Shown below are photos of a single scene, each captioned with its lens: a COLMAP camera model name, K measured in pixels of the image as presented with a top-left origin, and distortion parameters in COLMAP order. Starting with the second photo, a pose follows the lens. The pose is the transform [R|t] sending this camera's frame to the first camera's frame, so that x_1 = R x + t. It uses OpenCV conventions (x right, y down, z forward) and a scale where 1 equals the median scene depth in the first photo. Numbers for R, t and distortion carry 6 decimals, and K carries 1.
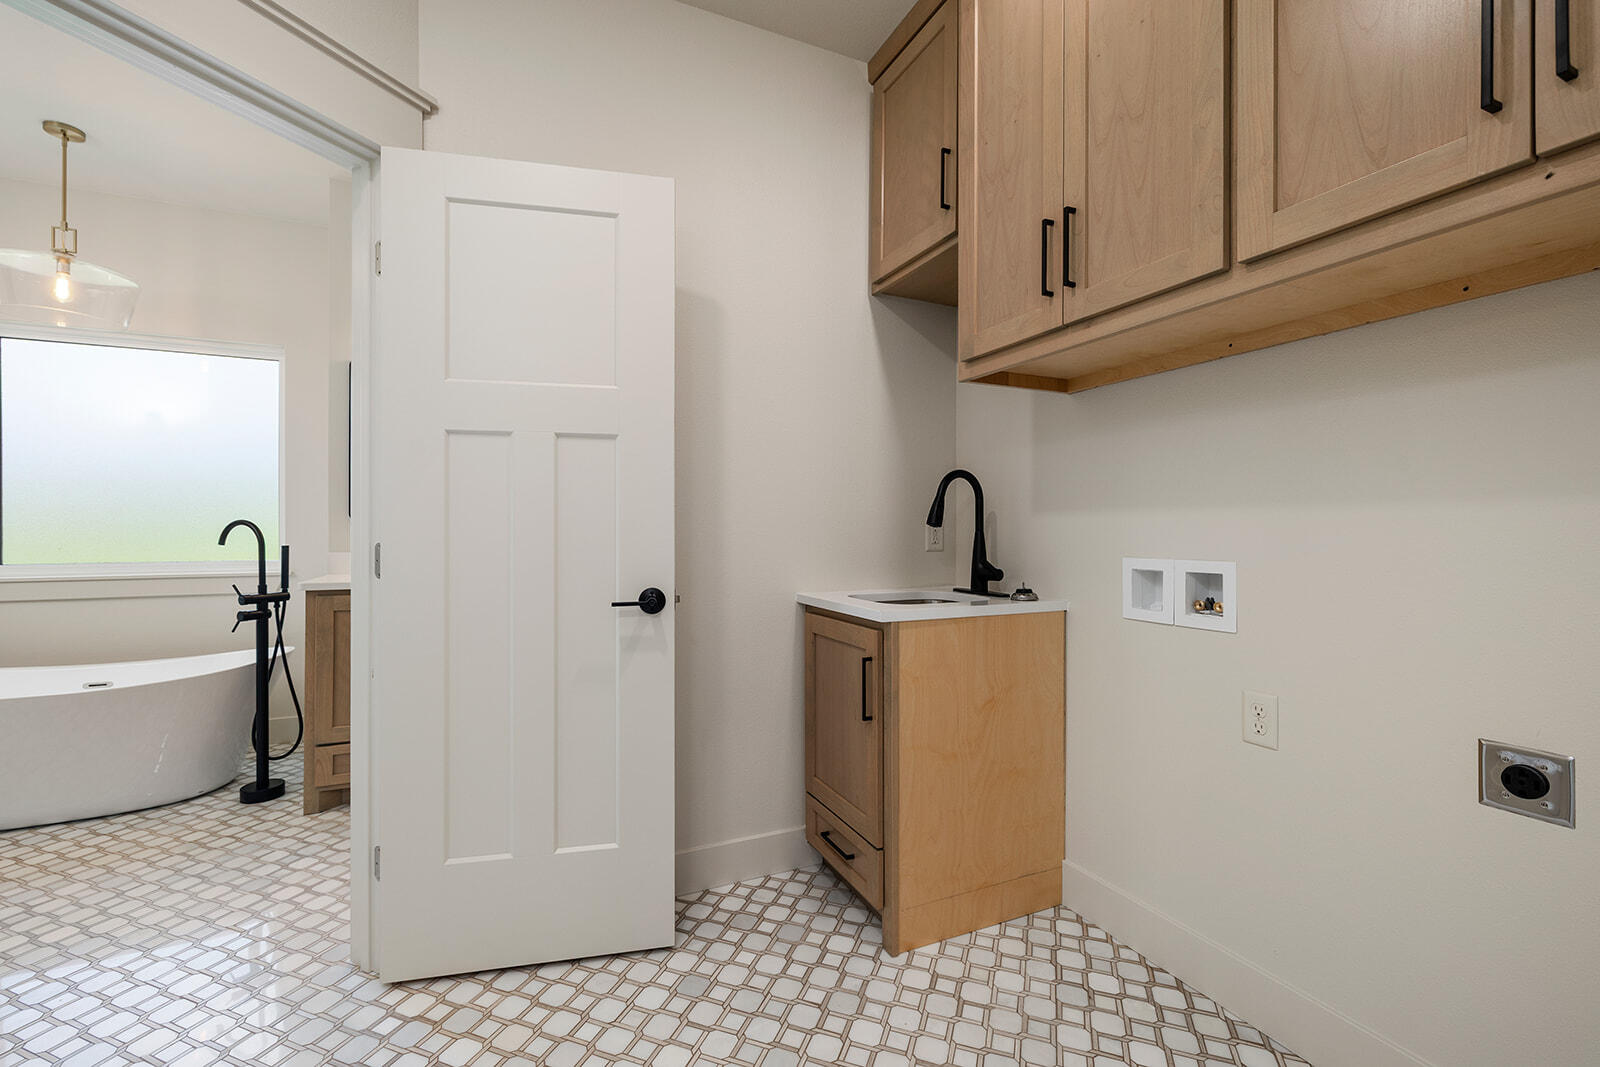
lens RADIAL K [[675.5, 0, 798.1], [0, 675.5, 531.6], [0, 0, 1]] dist [-0.002388, 0.000687]
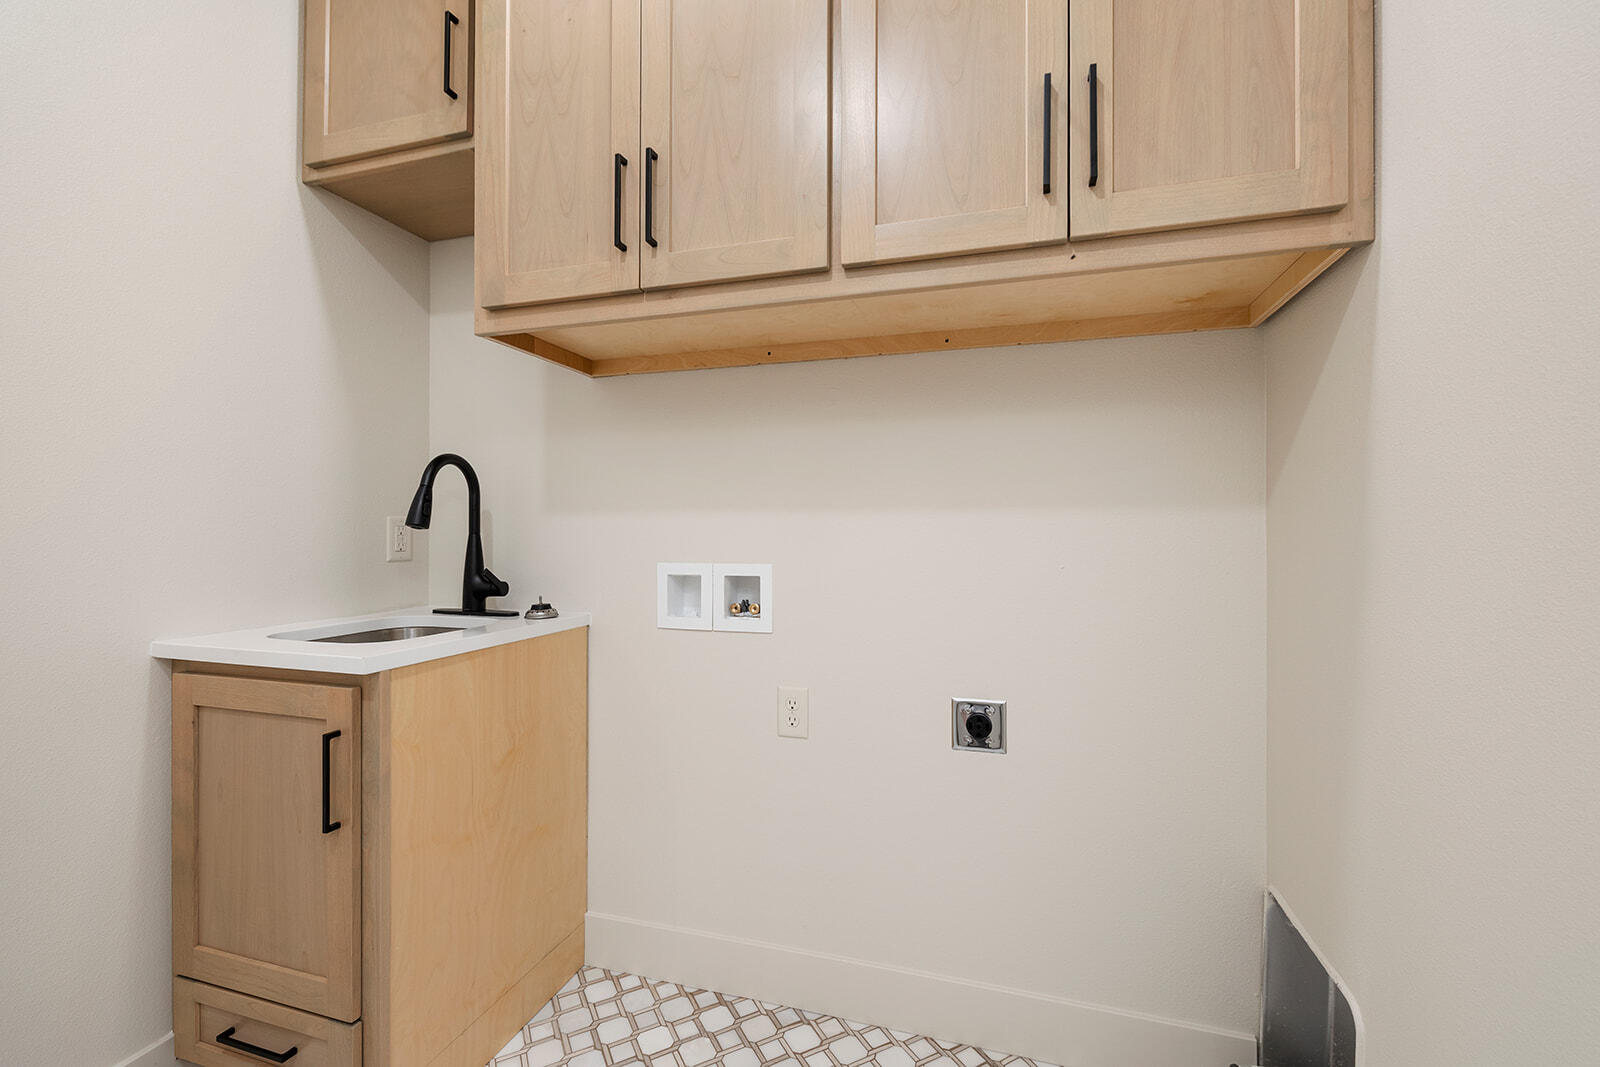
lens RADIAL K [[675.5, 0, 803.9], [0, 675.5, 530.0], [0, 0, 1]] dist [-0.002388, 0.000687]
pose [[0.662305, 0.001423, 0.749233, -0.082313], [0.001557, 0.999993, -0.003275, -0.003190], [-0.749232, 0.003335, 0.662299, 0.243676]]
